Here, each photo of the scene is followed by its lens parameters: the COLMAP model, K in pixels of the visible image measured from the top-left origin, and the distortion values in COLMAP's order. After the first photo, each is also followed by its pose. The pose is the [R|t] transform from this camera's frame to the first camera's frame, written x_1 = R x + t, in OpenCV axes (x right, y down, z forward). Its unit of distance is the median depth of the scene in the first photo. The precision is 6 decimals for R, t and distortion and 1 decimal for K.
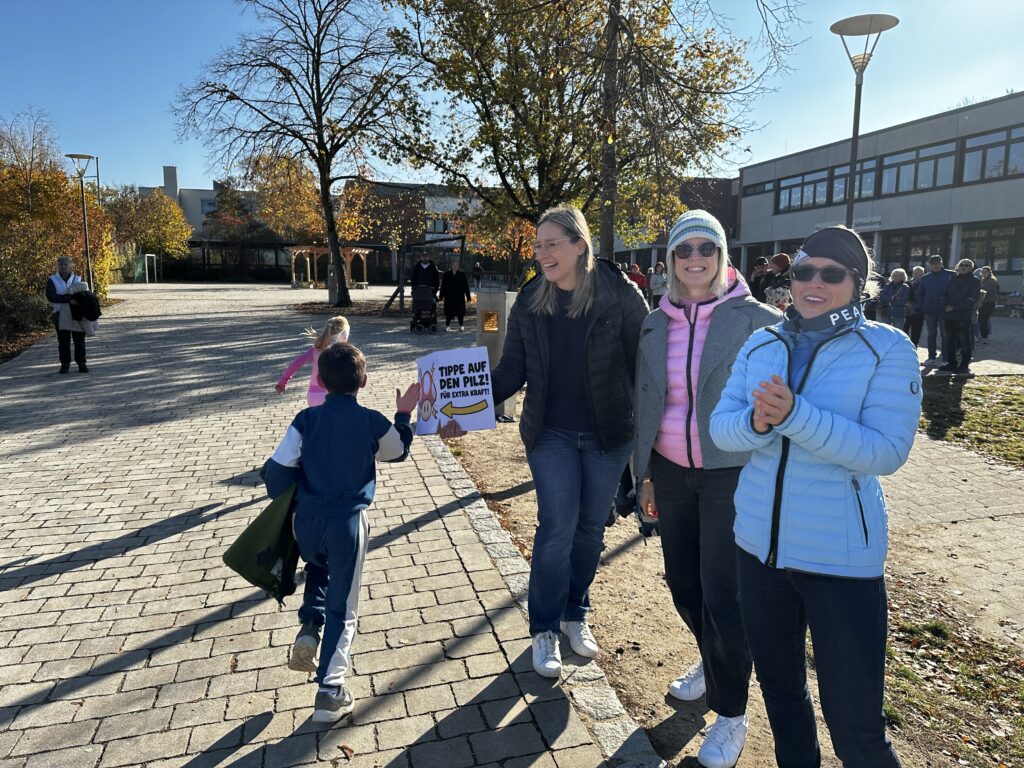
lens RADIAL K [[711.1, 0, 509.3], [0, 711.1, 384.6], [0, 0, 1]] dist [0.000560, -0.008873]
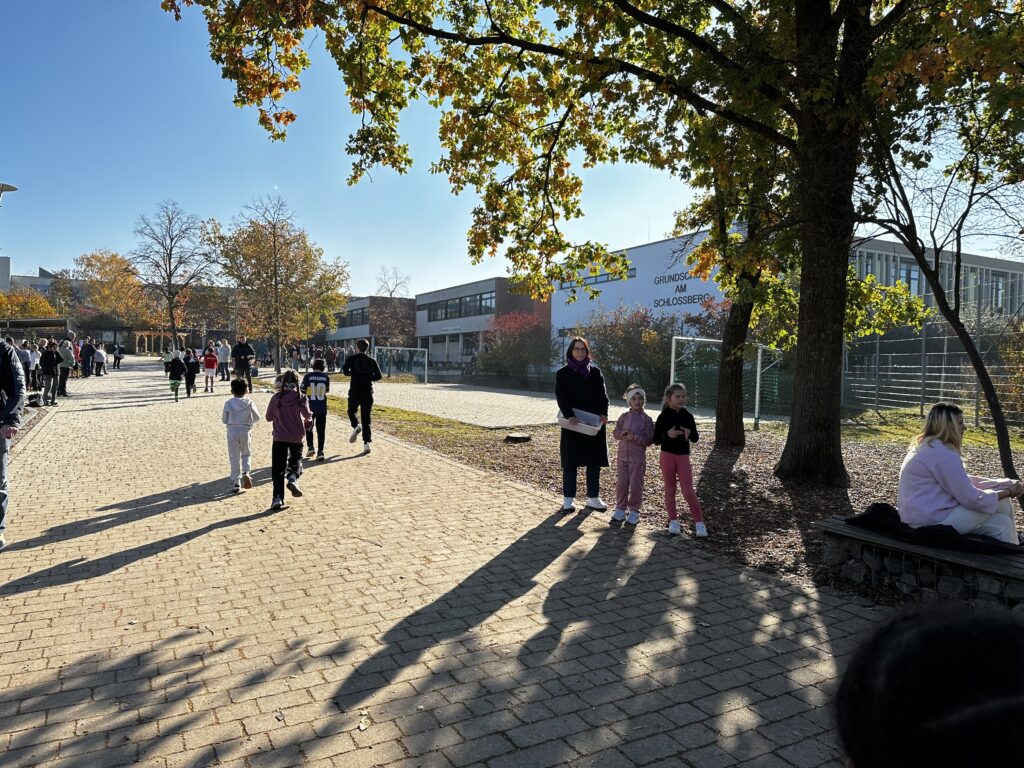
lens RADIAL K [[711.1, 0, 512.3], [0, 711.1, 379.3], [0, 0, 1]] dist [0.000560, -0.008873]
pose [[0.968963, 0.012599, 0.246885, 0.539819], [0.017669, 0.992617, -0.119999, 0.530533], [-0.246574, 0.120636, 0.961586, -3.198340]]
